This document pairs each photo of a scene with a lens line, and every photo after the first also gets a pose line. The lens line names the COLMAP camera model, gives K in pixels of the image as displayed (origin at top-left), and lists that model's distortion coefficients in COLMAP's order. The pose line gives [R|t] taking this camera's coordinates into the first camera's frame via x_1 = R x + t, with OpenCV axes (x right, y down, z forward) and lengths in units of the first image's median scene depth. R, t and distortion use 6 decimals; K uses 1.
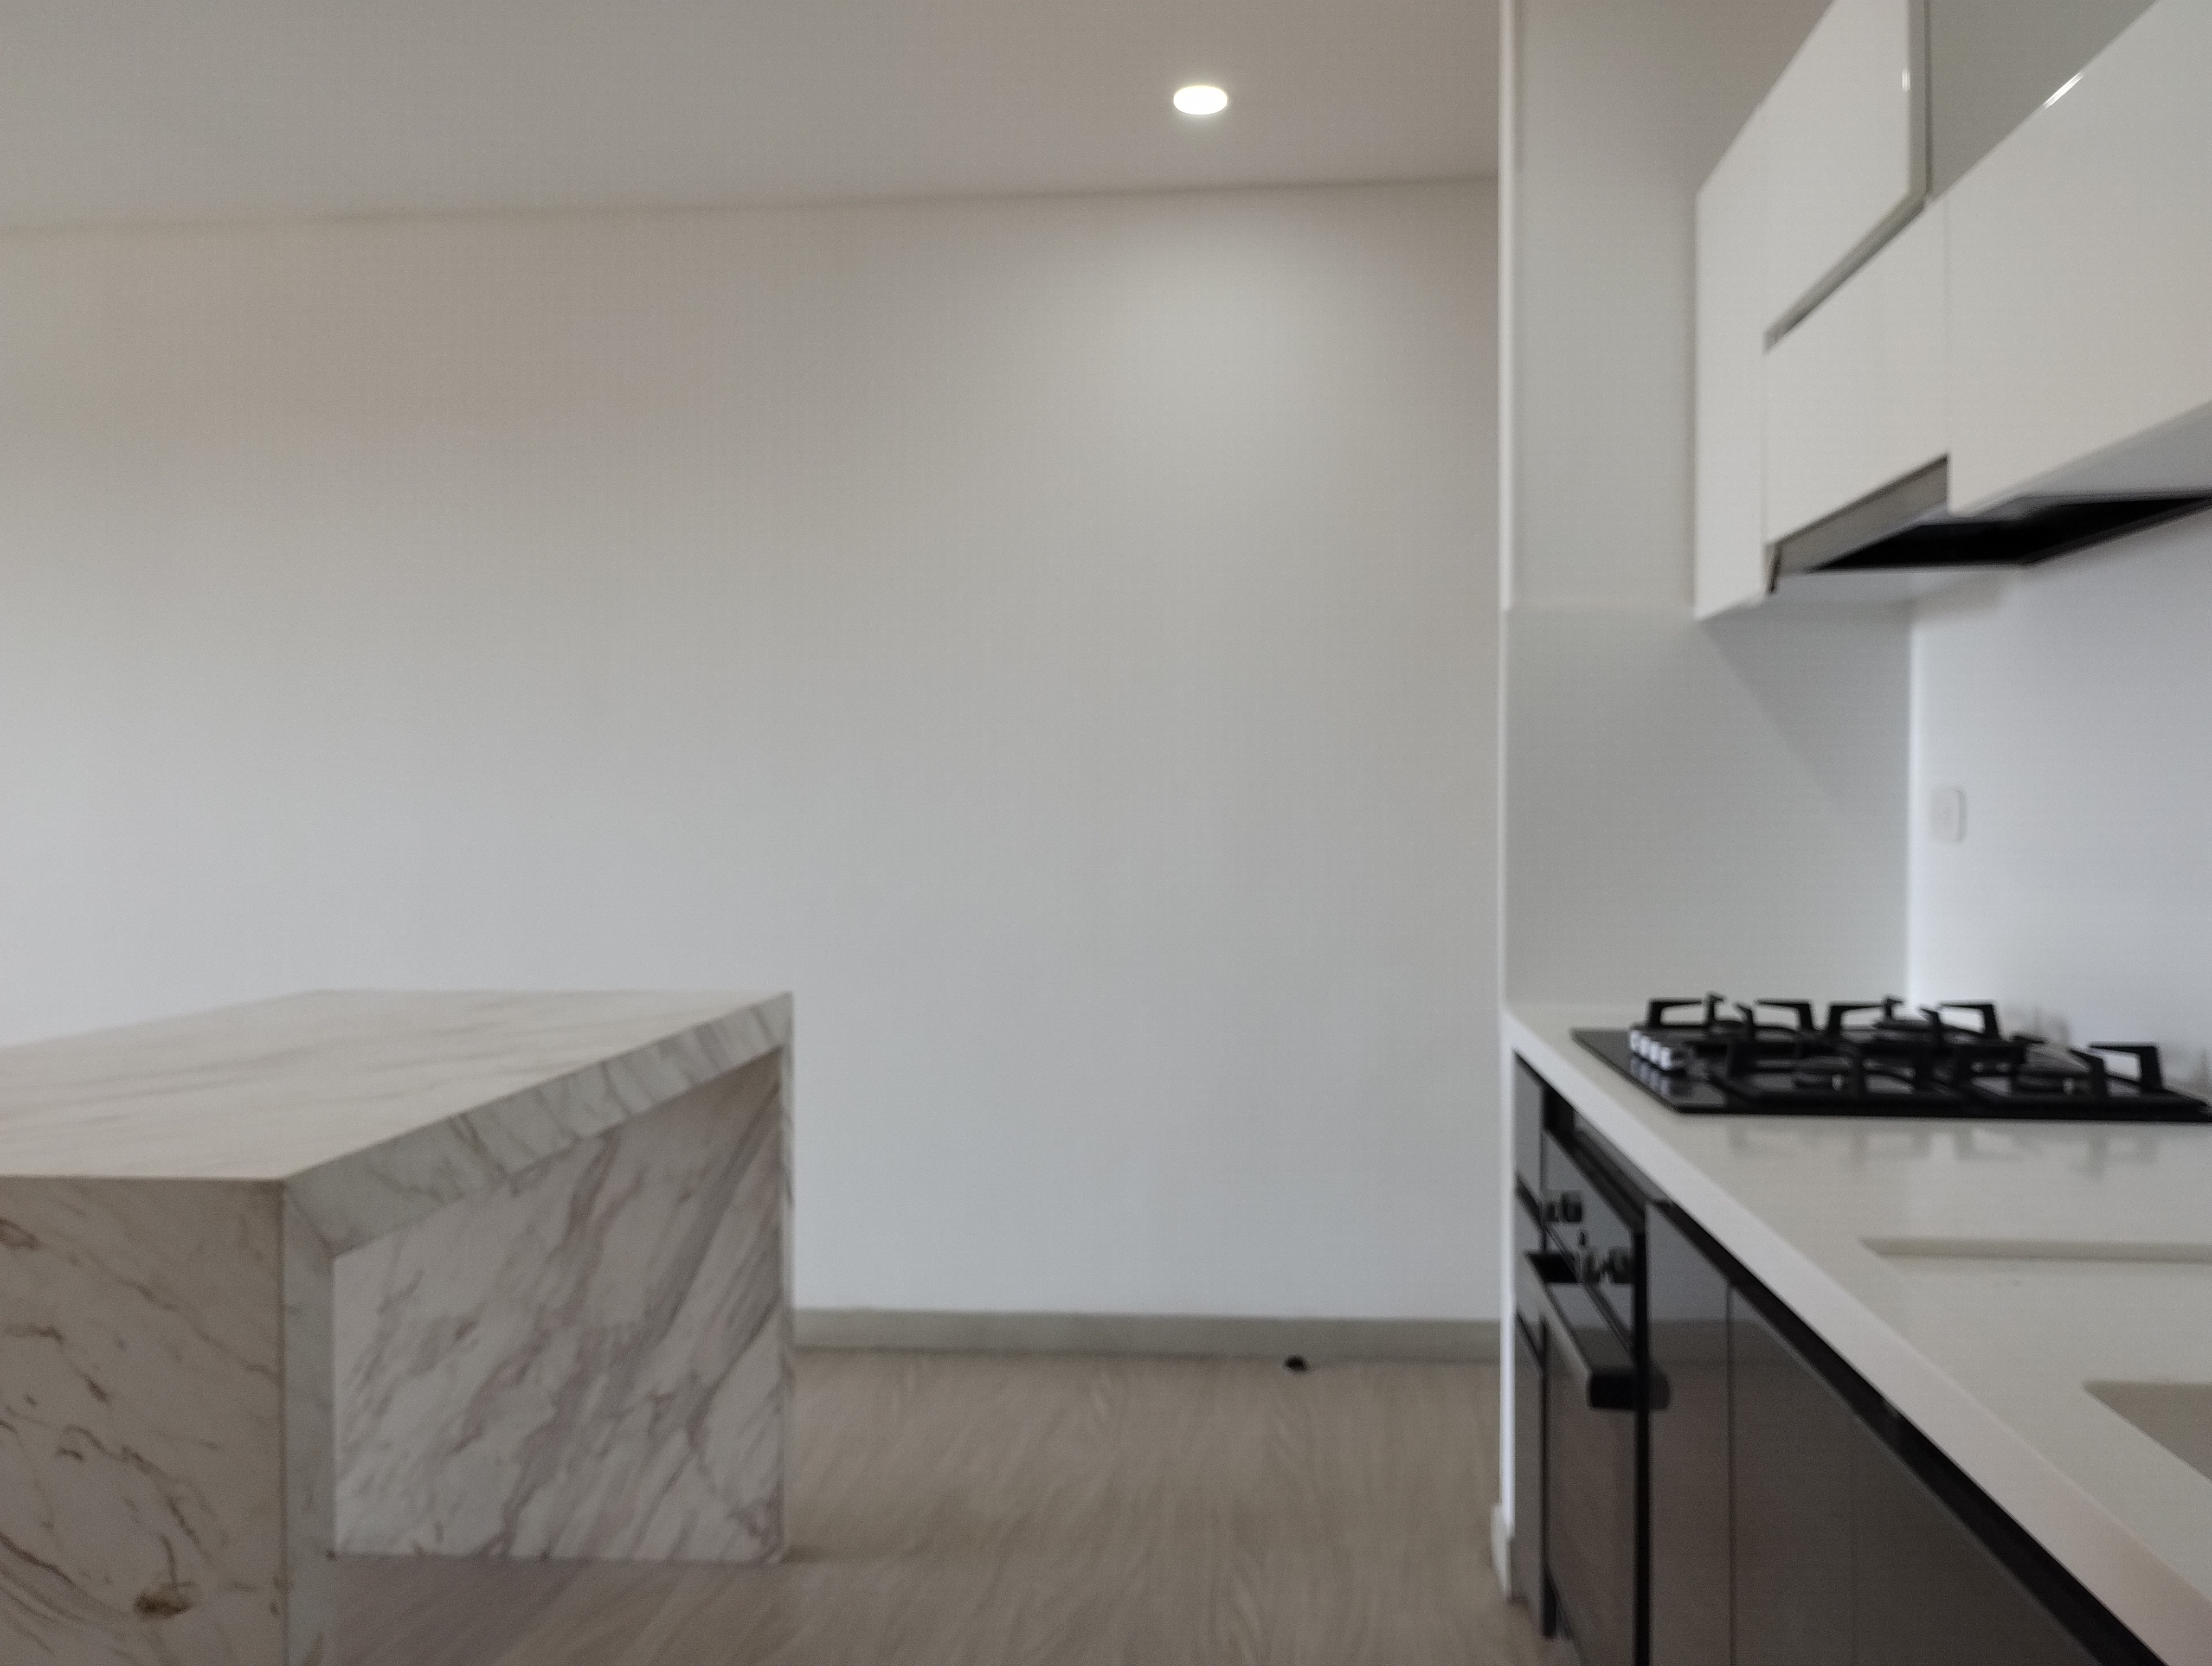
lens RADIAL K [[1879.5, 0, 1107.9], [0, 1879.5, 837.6], [0, 0, 1]] dist [0.039303, -0.004907]
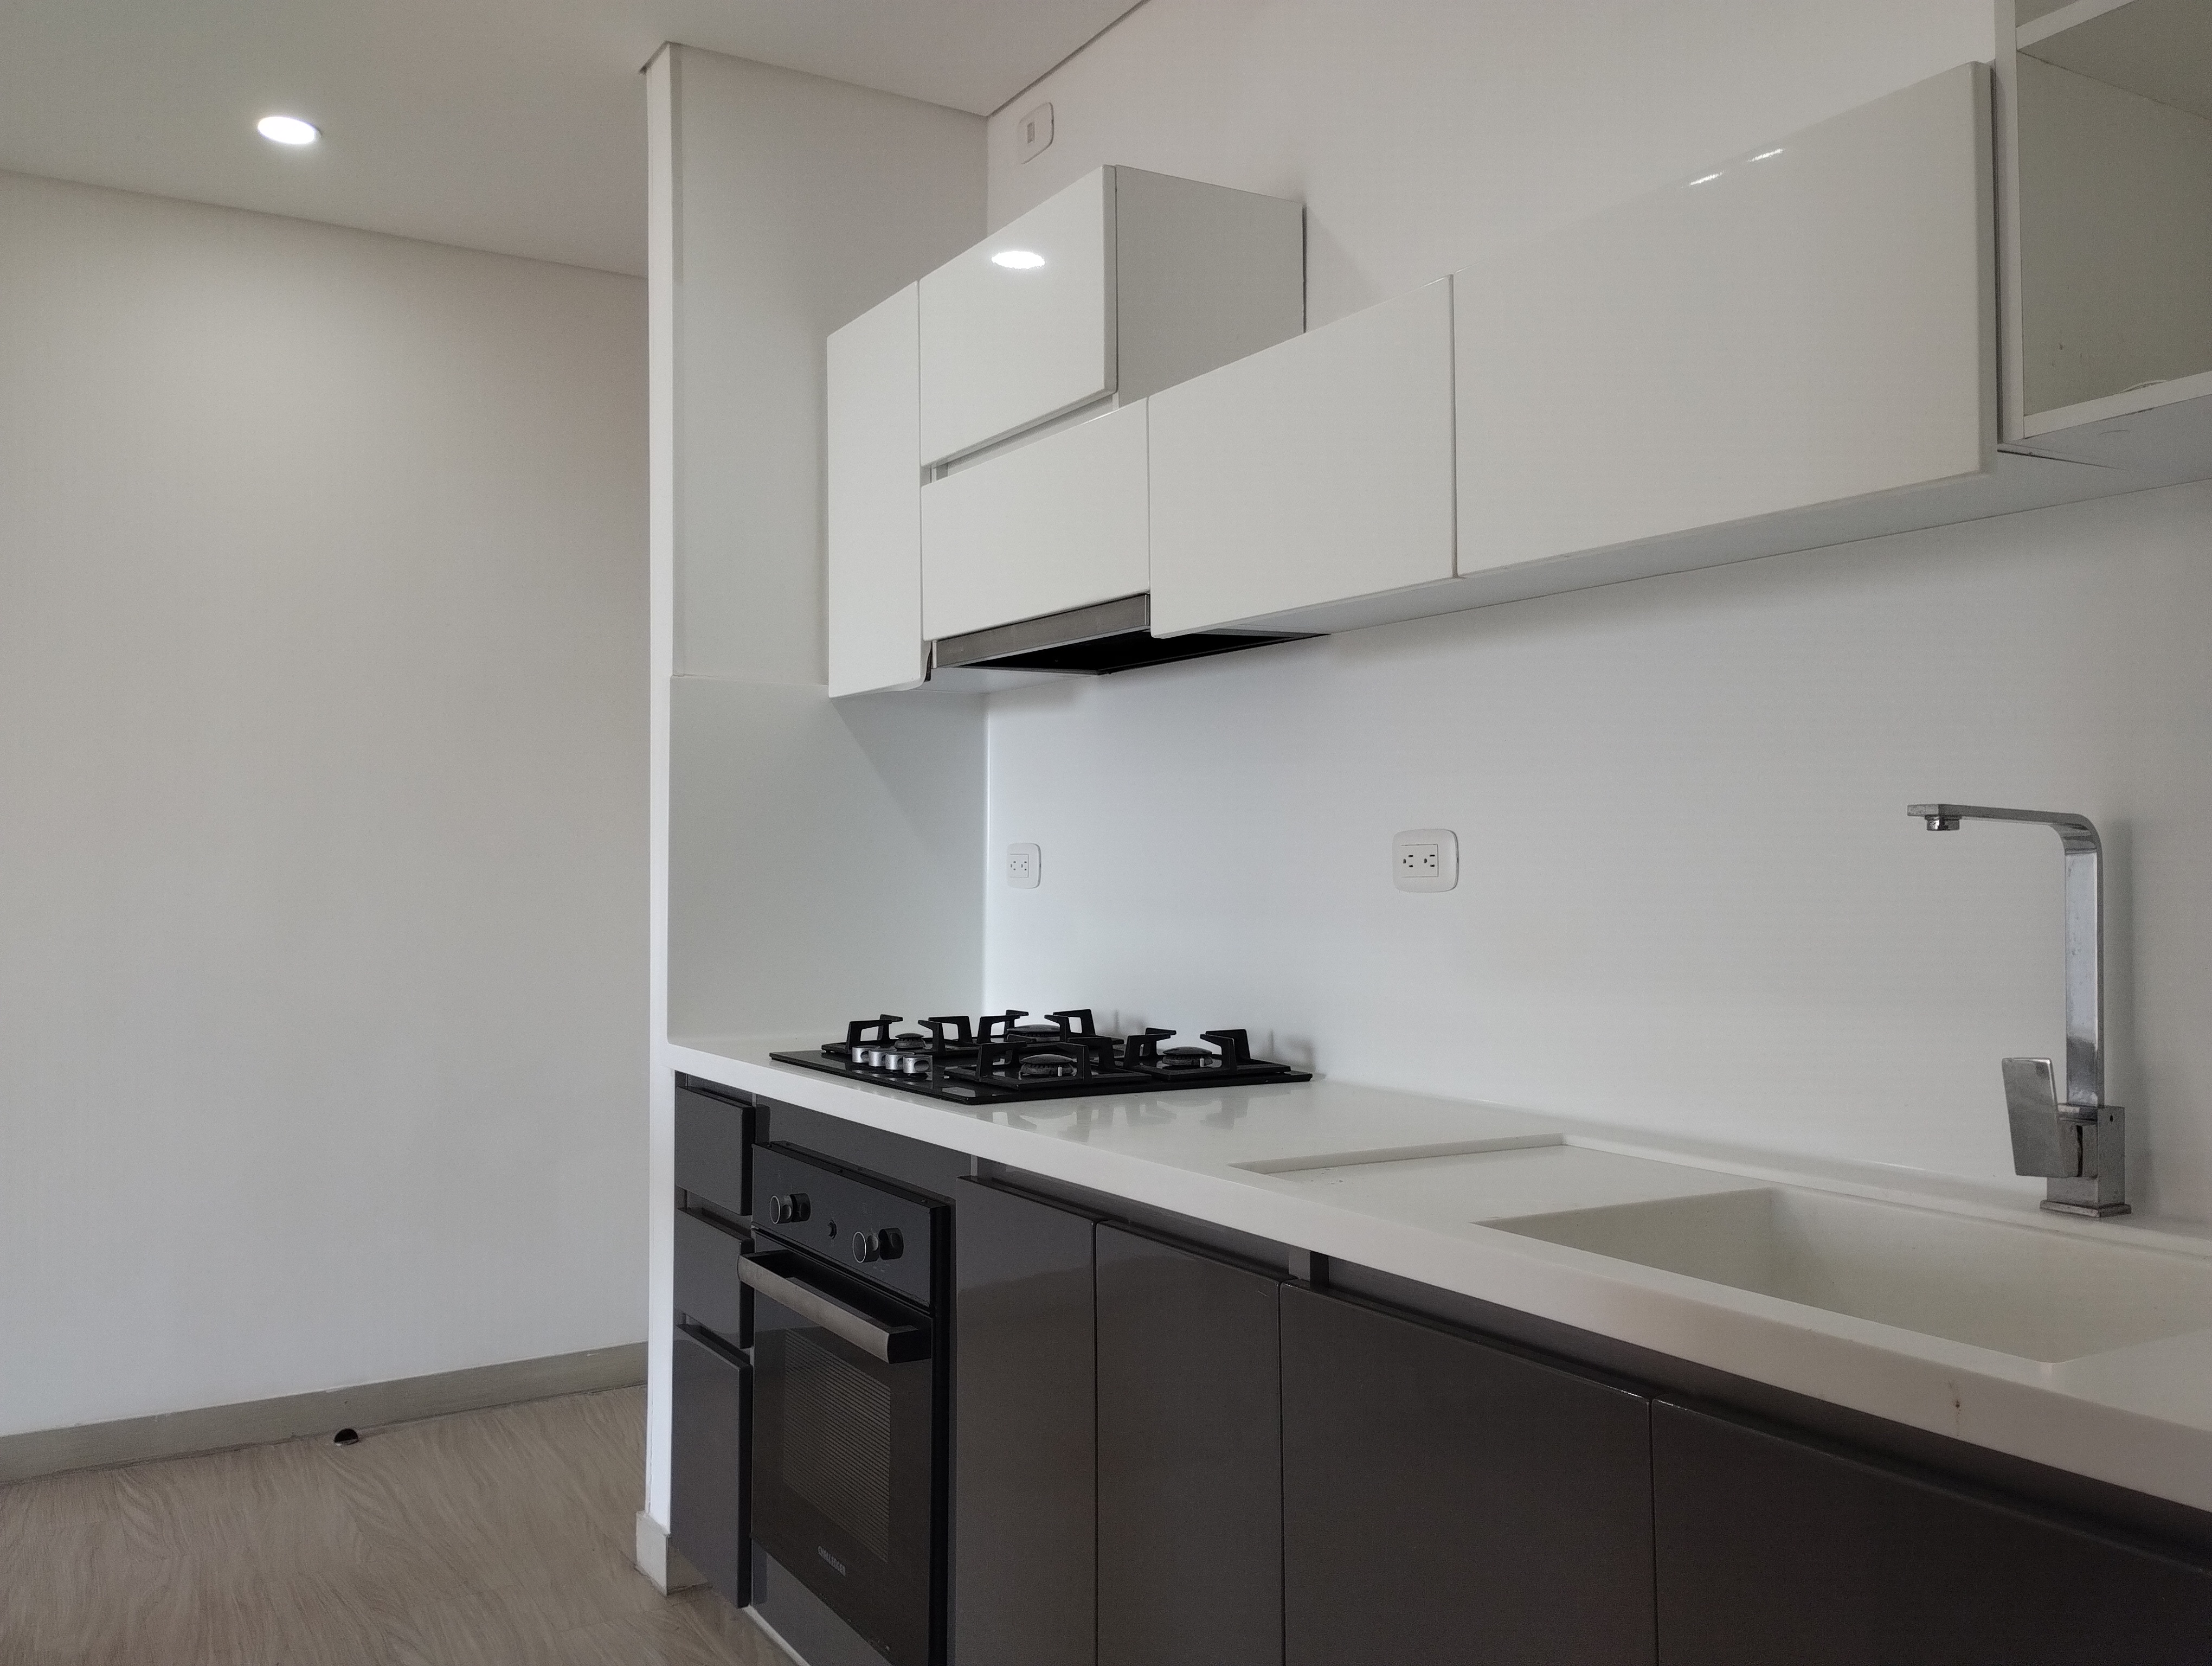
lens RADIAL K [[1837.8, 0, 1100.0], [0, 1837.8, 830.2], [0, 0, 1]] dist [0.086004, -0.106738]
pose [[0.807348, 0.016201, 0.589853, -0.223938], [0.006277, 0.999331, -0.036039, 0.008345], [-0.590042, 0.032799, 0.806706, -0.012678]]
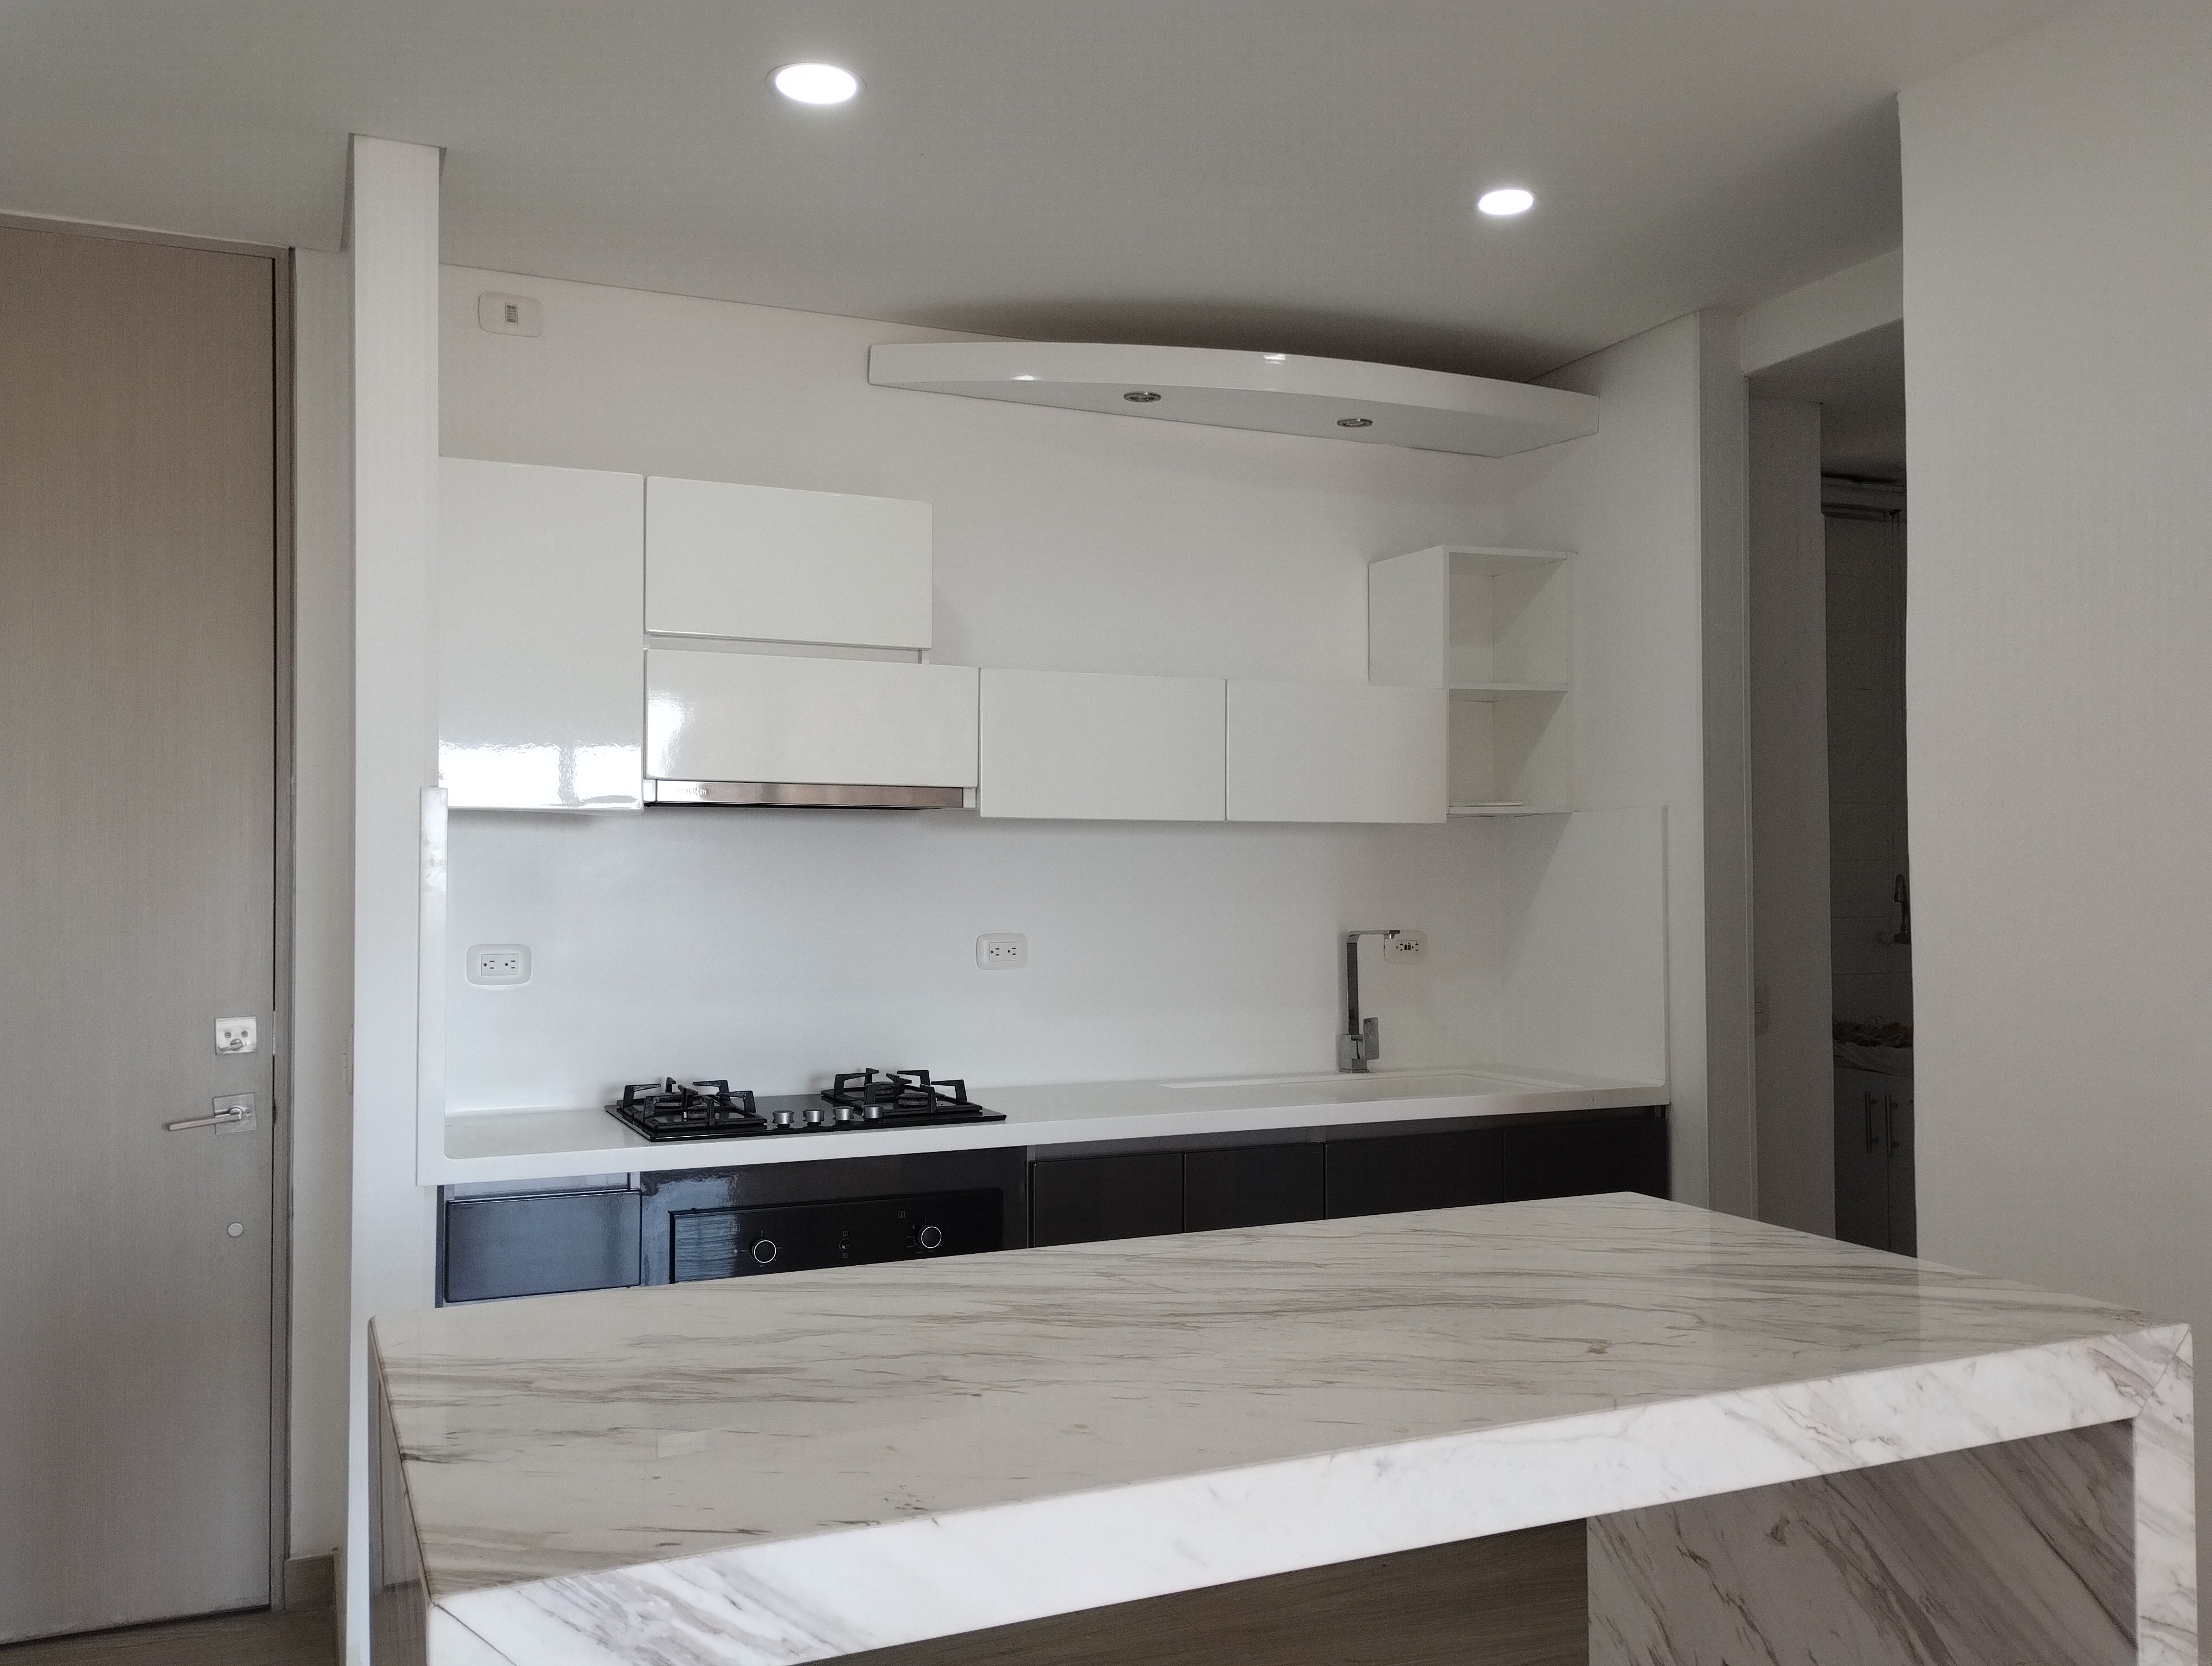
lens RADIAL K [[1837.8, 0, 1100.0], [0, 1837.8, 830.2], [0, 0, 1]] dist [0.086004, -0.106738]
pose [[-0.482331, 0.036337, 0.875235, -1.286729], [0.019215, 0.999338, -0.030900, -0.088719], [-0.875779, 0.001913, -0.482709, 1.817667]]
